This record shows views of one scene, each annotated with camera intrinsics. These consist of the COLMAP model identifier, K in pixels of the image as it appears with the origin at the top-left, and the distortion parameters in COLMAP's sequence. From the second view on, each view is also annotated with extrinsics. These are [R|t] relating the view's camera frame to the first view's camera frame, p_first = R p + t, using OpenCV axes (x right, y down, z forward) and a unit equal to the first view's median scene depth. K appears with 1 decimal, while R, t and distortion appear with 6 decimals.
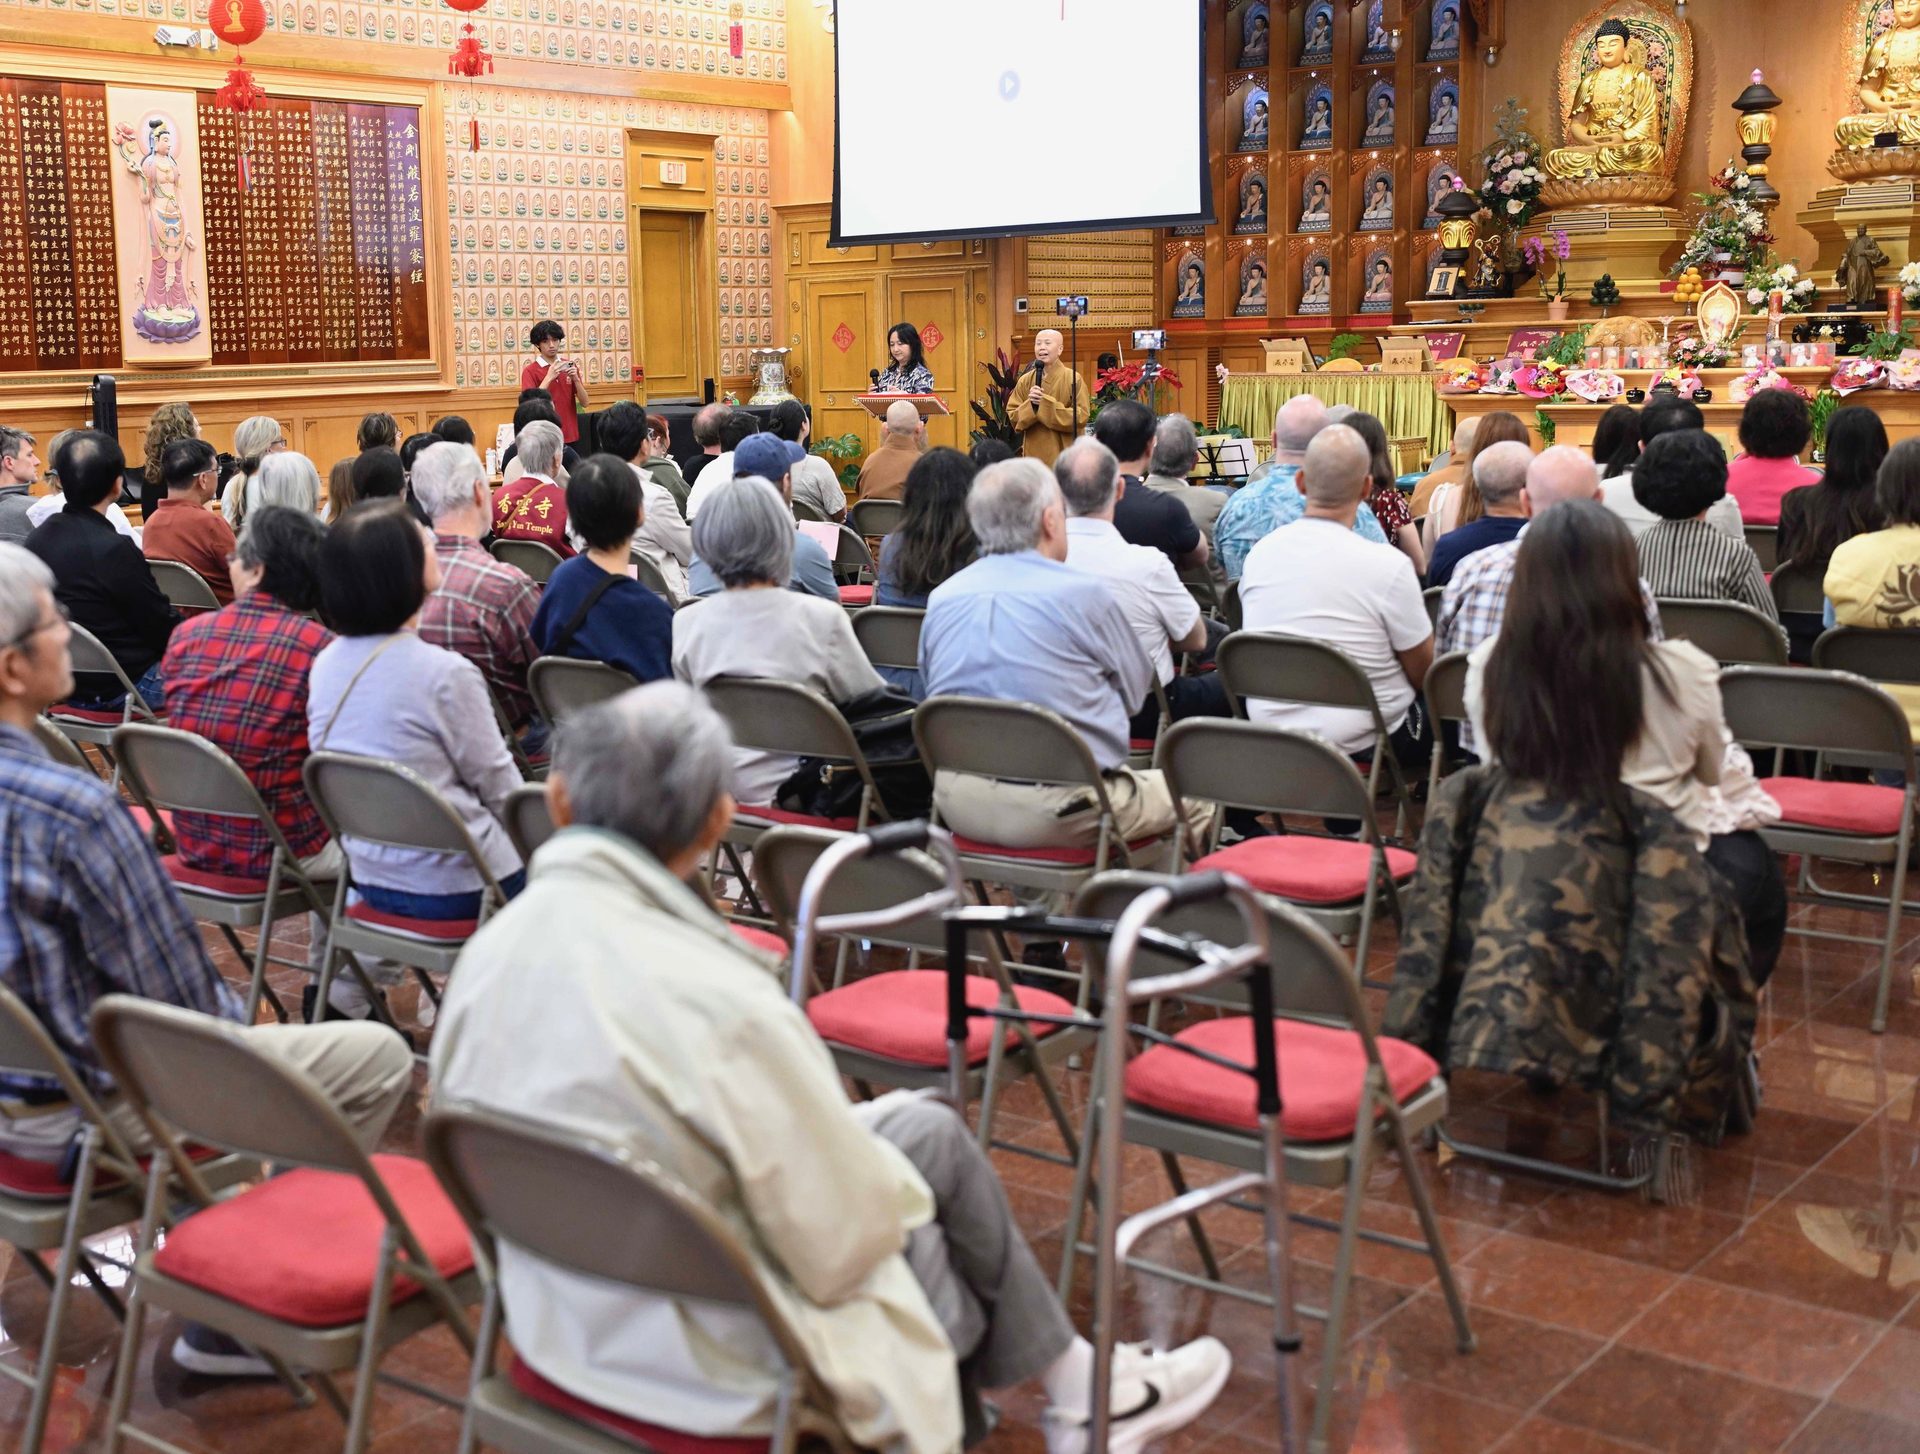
lens RADIAL K [[2357.6, 0, 793.1], [0, 2357.6, 691.9], [0, 0, 1]] dist [0.010575, 0.000000]
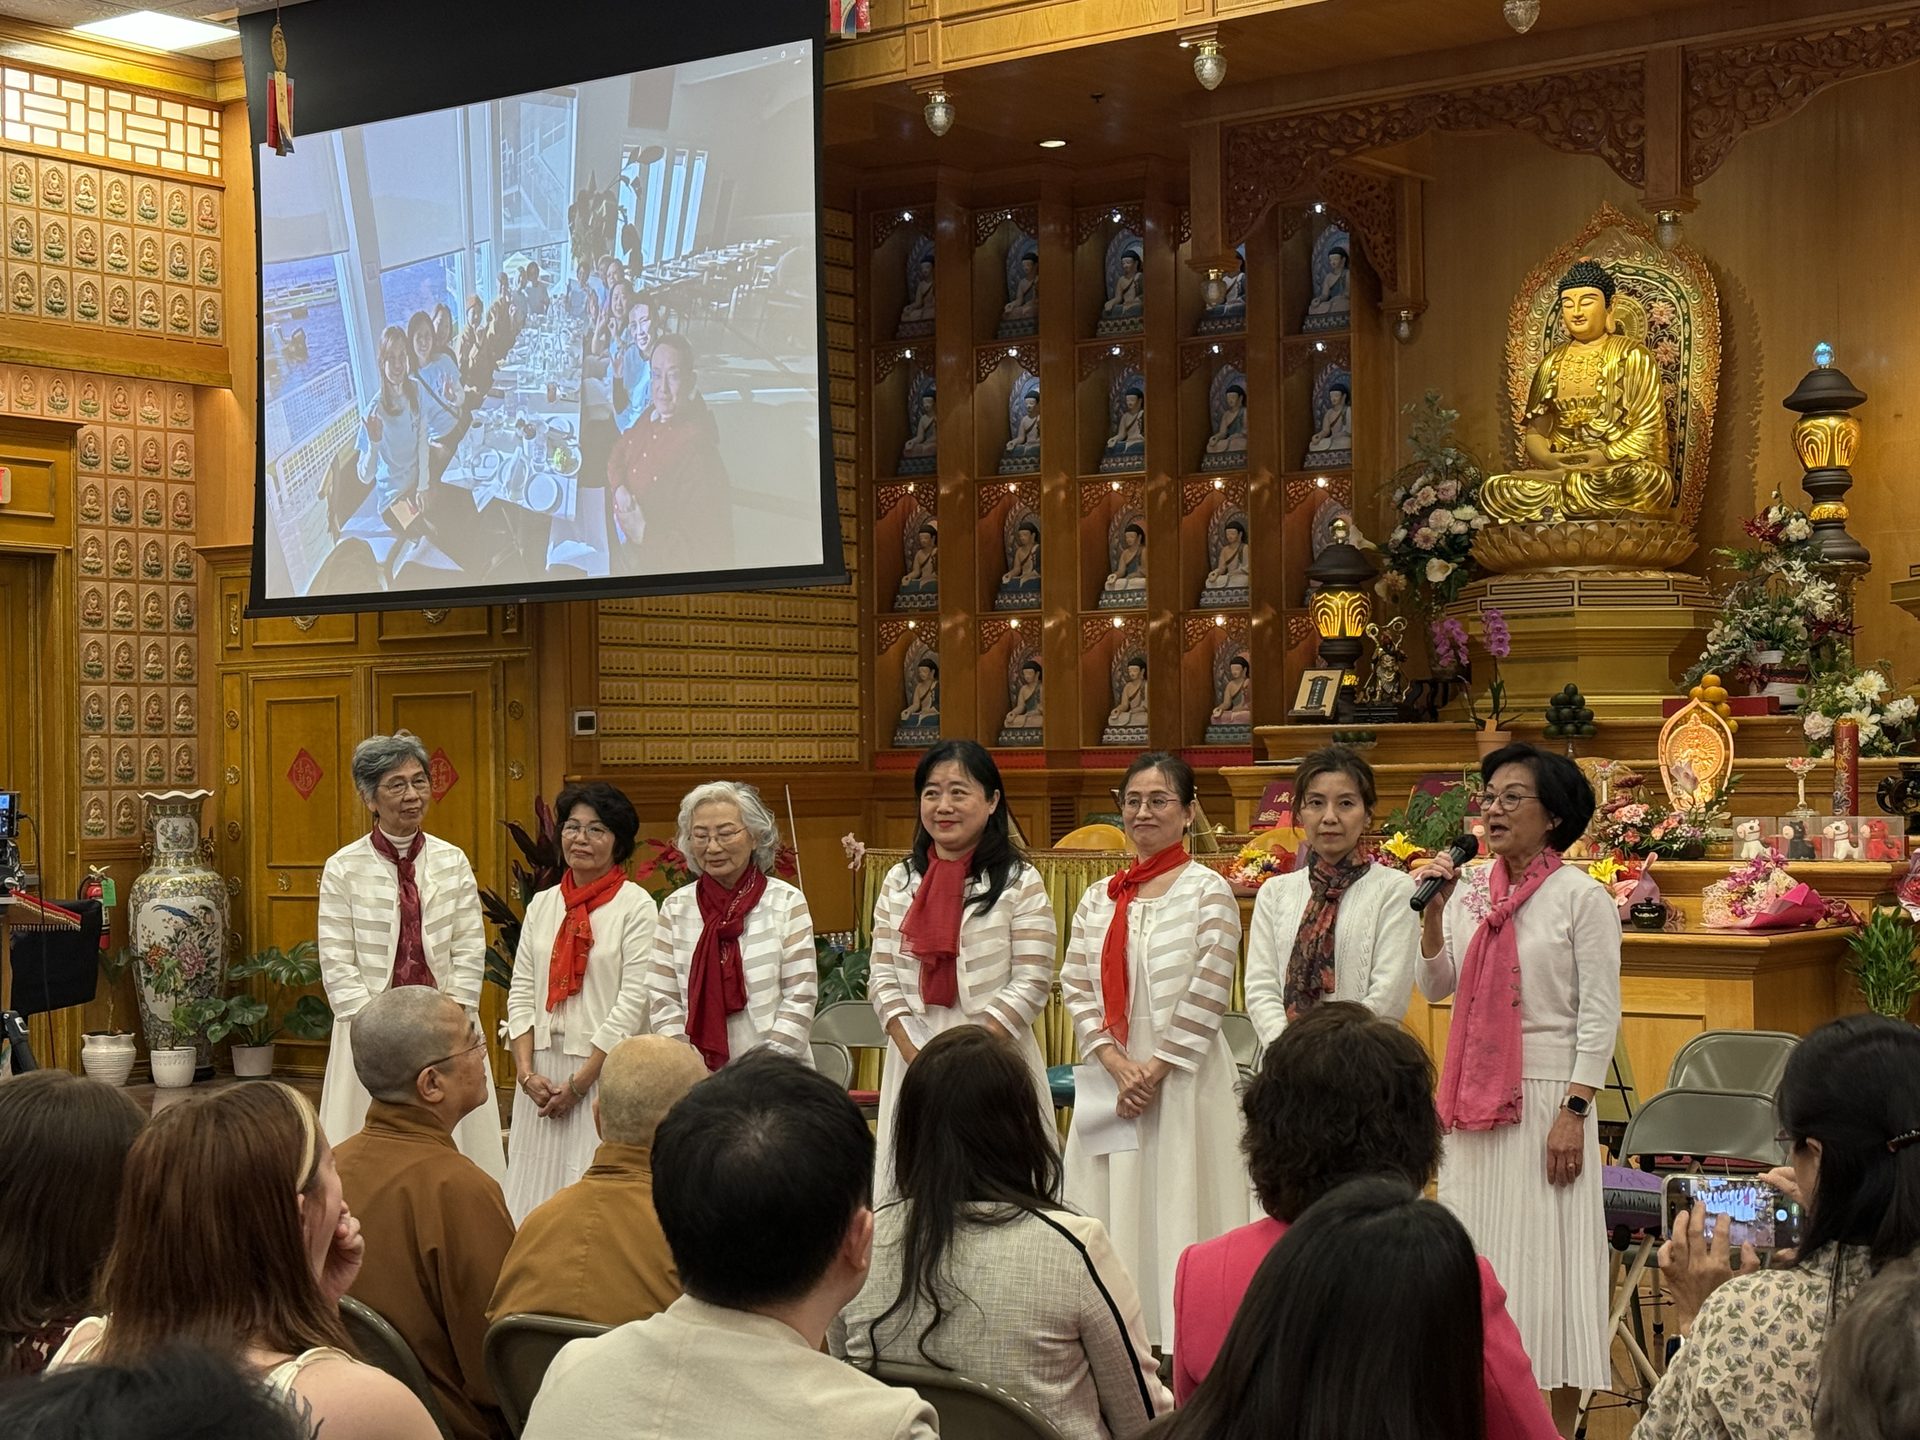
lens RADIAL K [[3153.3, 0, 997.1], [0, 3153.3, 754.2], [0, 0, 1]] dist [0.126806, 0.000000]
pose [[0.997512, 0.012721, 0.069342, 0.145732], [-0.002088, 0.988485, -0.151307, -0.041336], [-0.070468, 0.150785, 0.986052, 0.241807]]
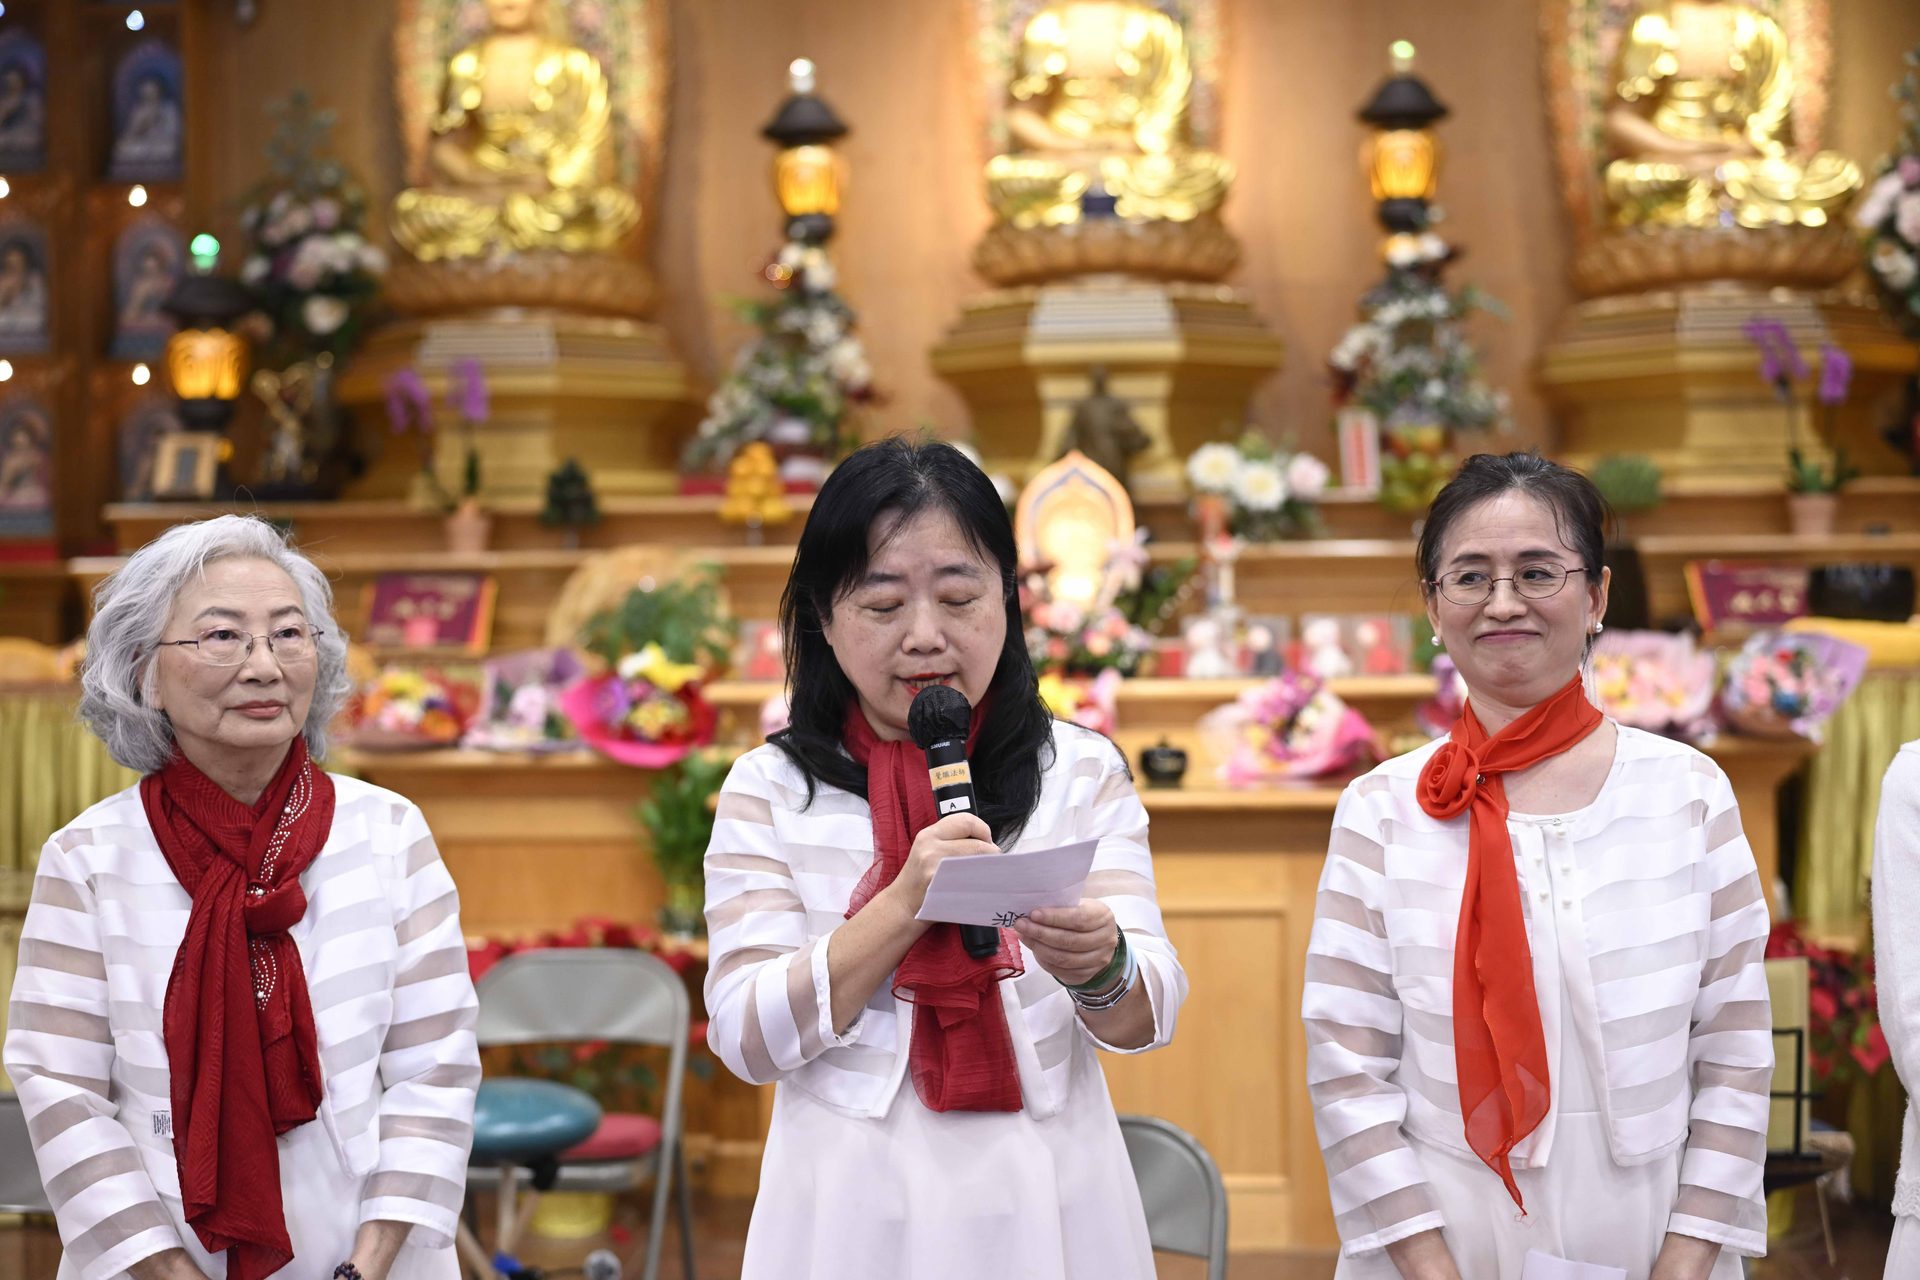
lens RADIAL K [[2827.8, 0, 875.7], [0, 2827.8, 655.2], [0, 0, 1]] dist [0.009301, 0.000000]
pose [[0.827583, 0.000516, 0.561343, 0.086616], [0.070895, 0.991896, -0.105431, -0.075428], [-0.556848, 0.127050, 0.820840, 0.508856]]
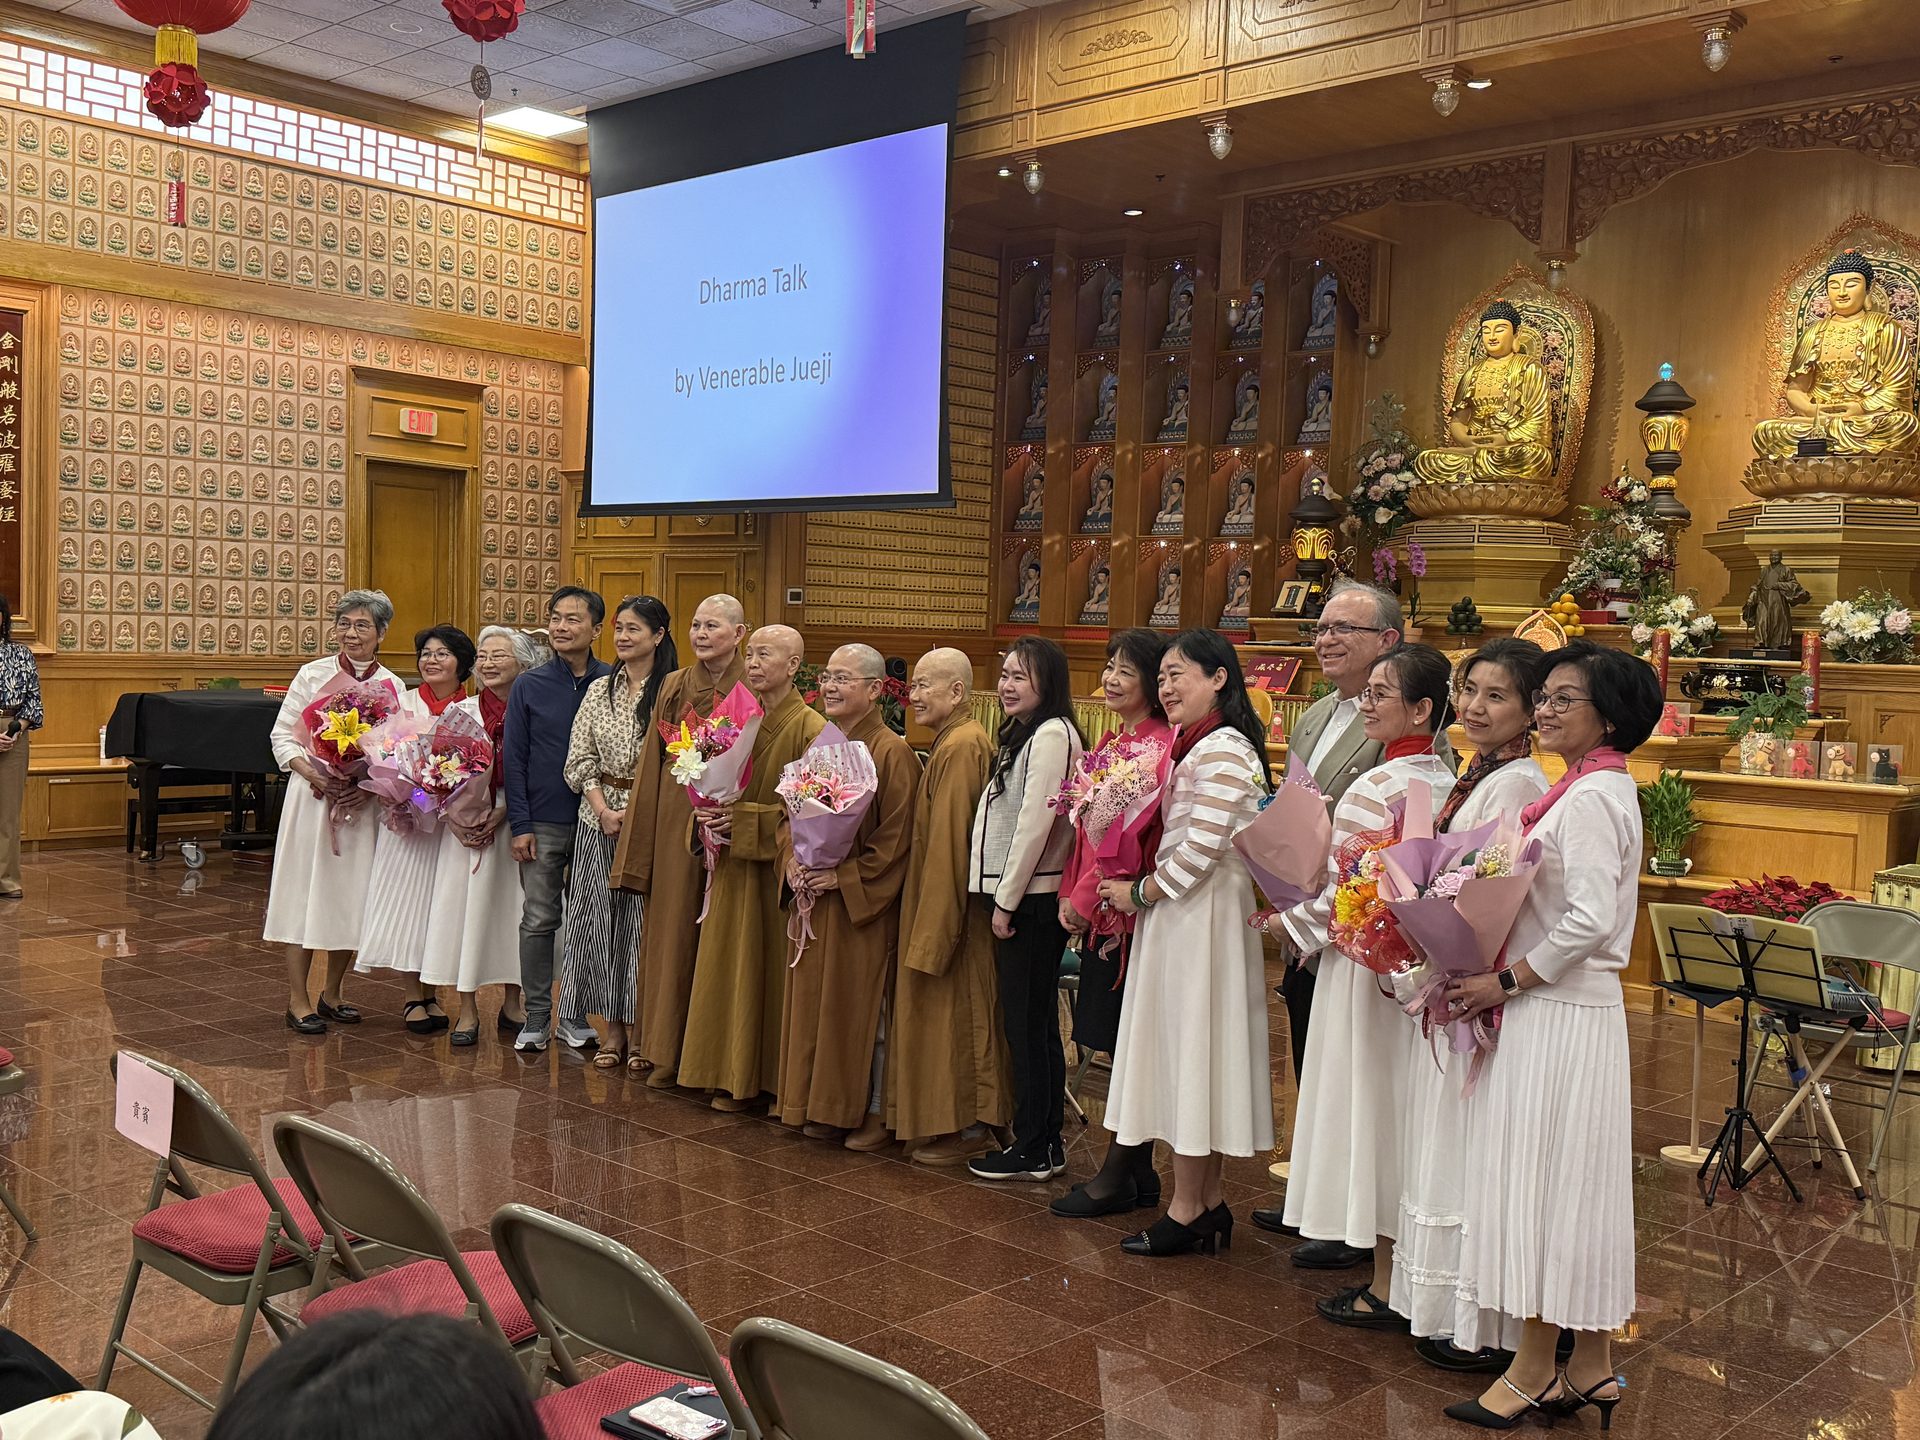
lens RADIAL K [[1880.3, 0, 952.1], [0, 1880.3, 737.1], [0, 0, 1]] dist [0.057860, 0.000000]
pose [[0.997495, 0.060274, -0.037035, 0.185714], [-0.063459, 0.993745, -0.091891, -0.054688], [0.031265, 0.094011, 0.995080, 0.332479]]
